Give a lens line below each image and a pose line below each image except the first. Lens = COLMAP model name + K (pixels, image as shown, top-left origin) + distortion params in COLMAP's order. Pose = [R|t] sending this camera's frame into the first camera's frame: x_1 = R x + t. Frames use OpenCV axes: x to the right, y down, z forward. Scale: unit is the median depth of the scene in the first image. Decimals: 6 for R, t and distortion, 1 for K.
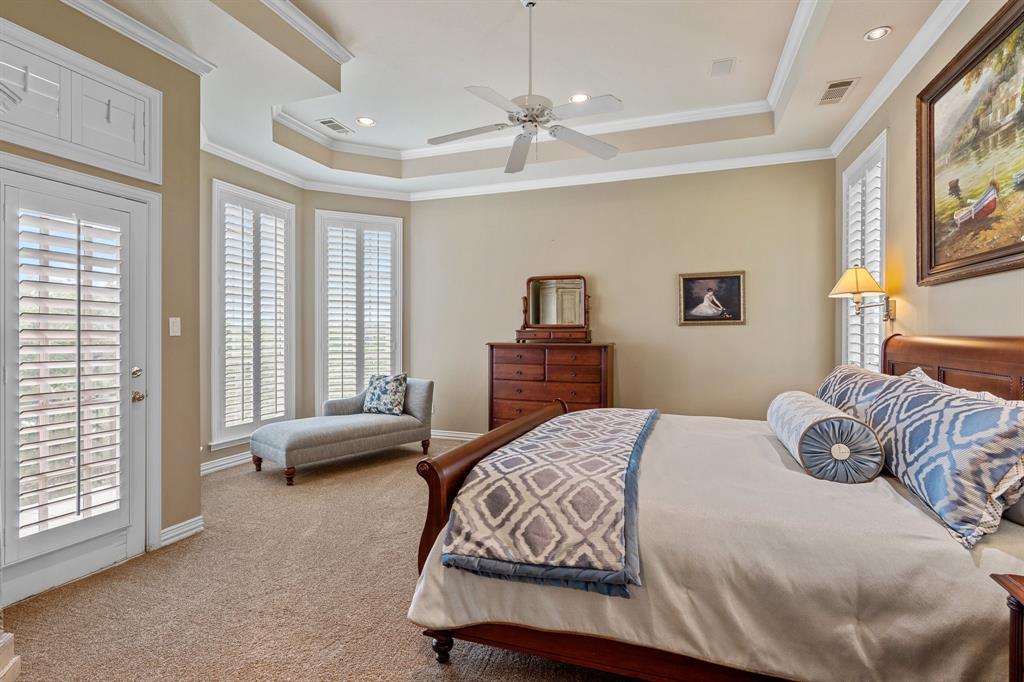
lens RADIAL K [[489.6, 0, 513.2], [0, 489.6, 335.1], [0, 0, 1]] dist [-0.004130, 0.000072]
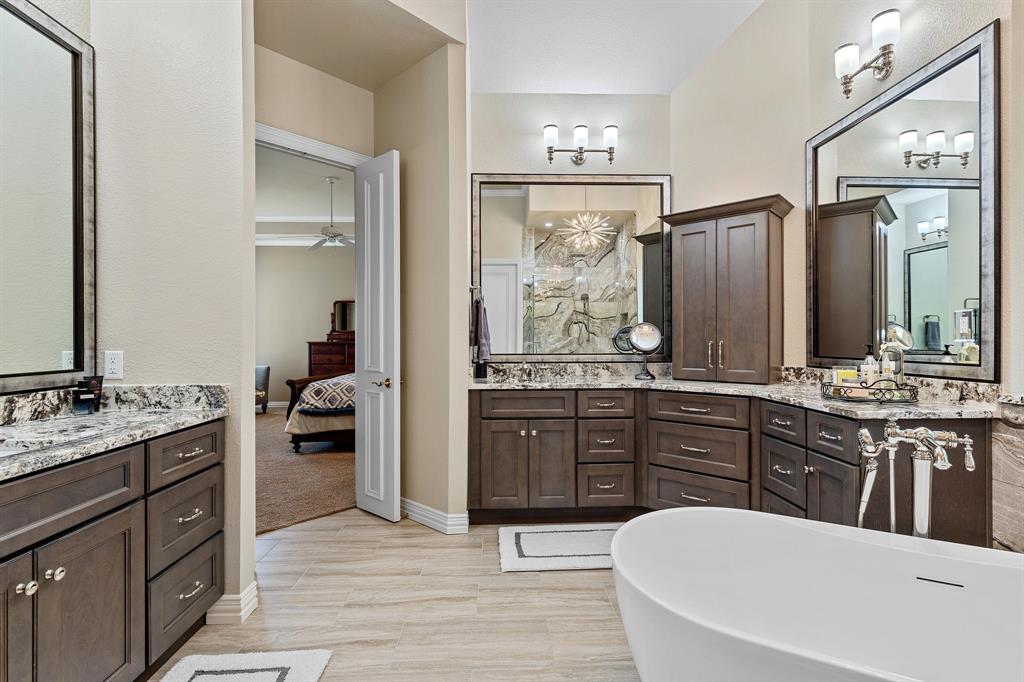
lens RADIAL K [[468.8, 0, 513.5], [0, 468.8, 338.7], [0, 0, 1]] dist [-0.002169, 0.000202]
pose [[0.928410, 0.000181, 0.371557, 0.008130], [0.002621, 0.999972, -0.007036, 0.055496], [-0.371548, 0.007506, 0.928383, -1.966875]]
